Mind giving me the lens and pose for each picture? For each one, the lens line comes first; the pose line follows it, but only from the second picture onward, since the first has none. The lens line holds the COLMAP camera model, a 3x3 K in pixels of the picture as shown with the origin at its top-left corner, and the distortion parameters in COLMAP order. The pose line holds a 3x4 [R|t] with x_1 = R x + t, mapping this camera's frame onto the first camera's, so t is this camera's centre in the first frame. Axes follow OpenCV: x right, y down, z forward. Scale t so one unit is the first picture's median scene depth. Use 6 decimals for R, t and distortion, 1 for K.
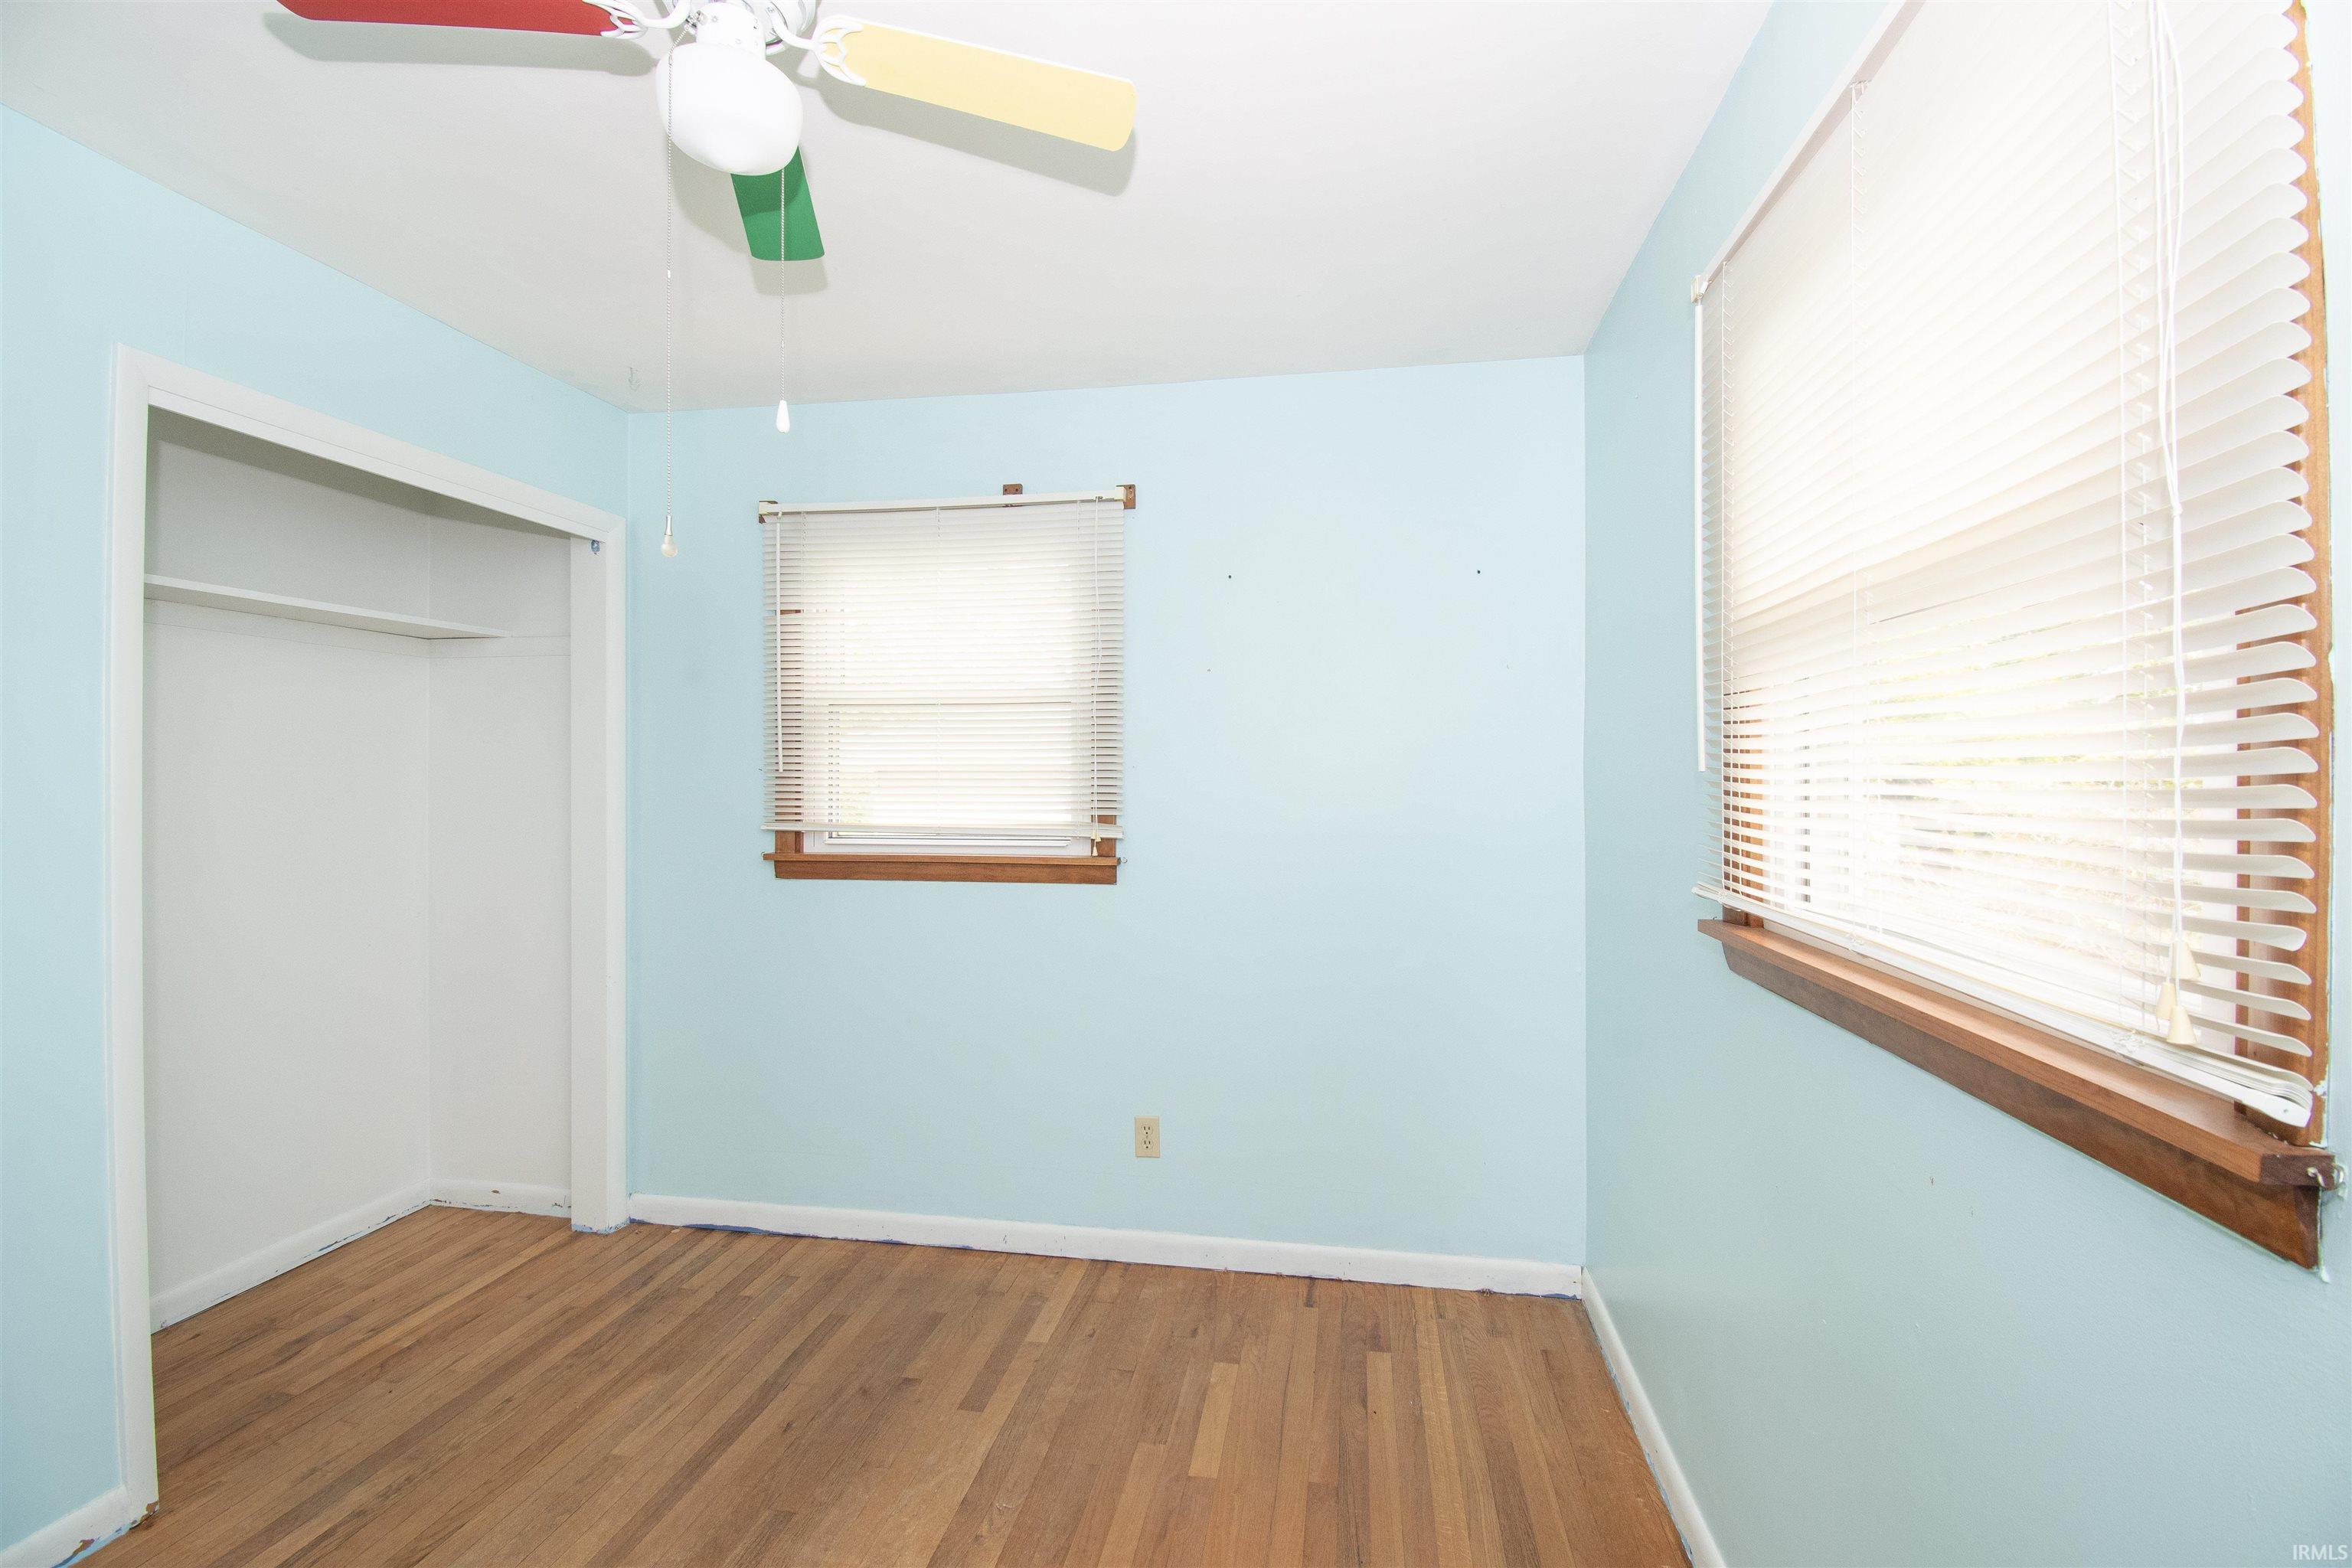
lens RADIAL K [[1031.6, 0, 1197.9], [0, 1031.6, 778.4], [0, 0, 1]] dist [0.021873, -0.025351]
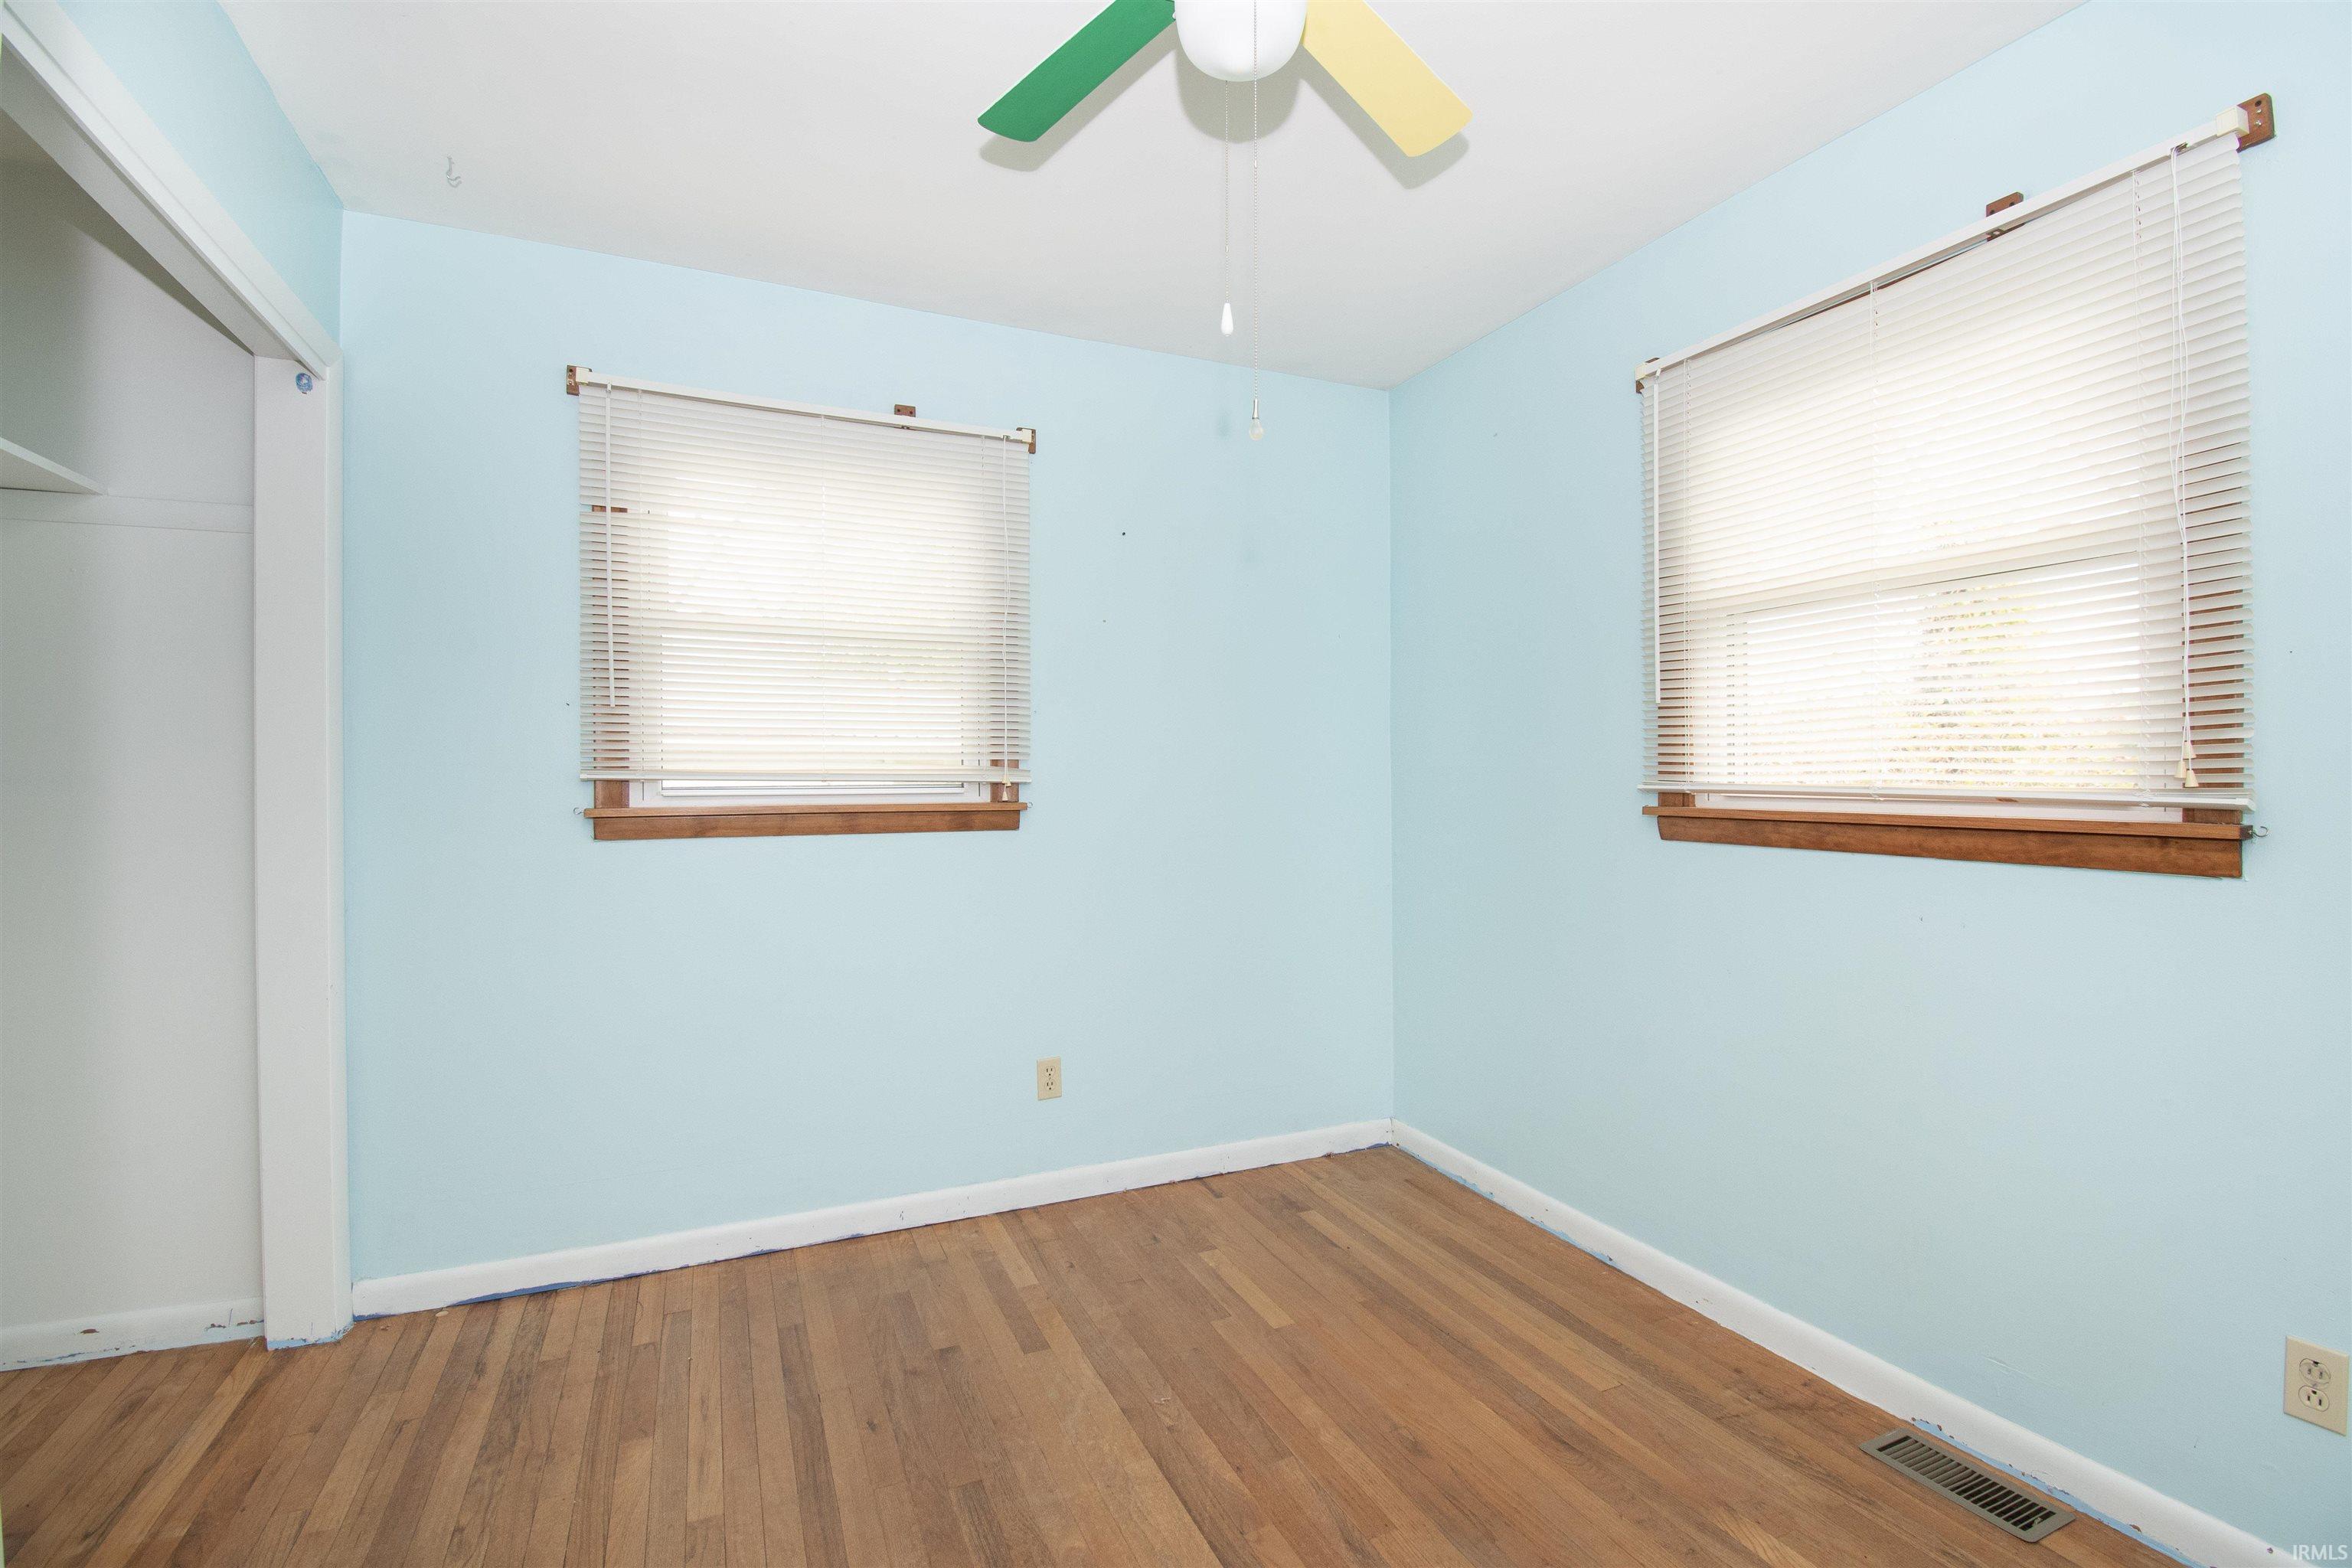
lens RADIAL K [[1031.6, 0, 1197.9], [0, 1031.6, 778.4], [0, 0, 1]] dist [0.021873, -0.025351]
pose [[0.834675, -0.005050, 0.550720, -0.499296], [0.005522, 0.999984, 0.000801, 0.055473], [-0.550715, 0.002373, 0.834690, 0.079411]]
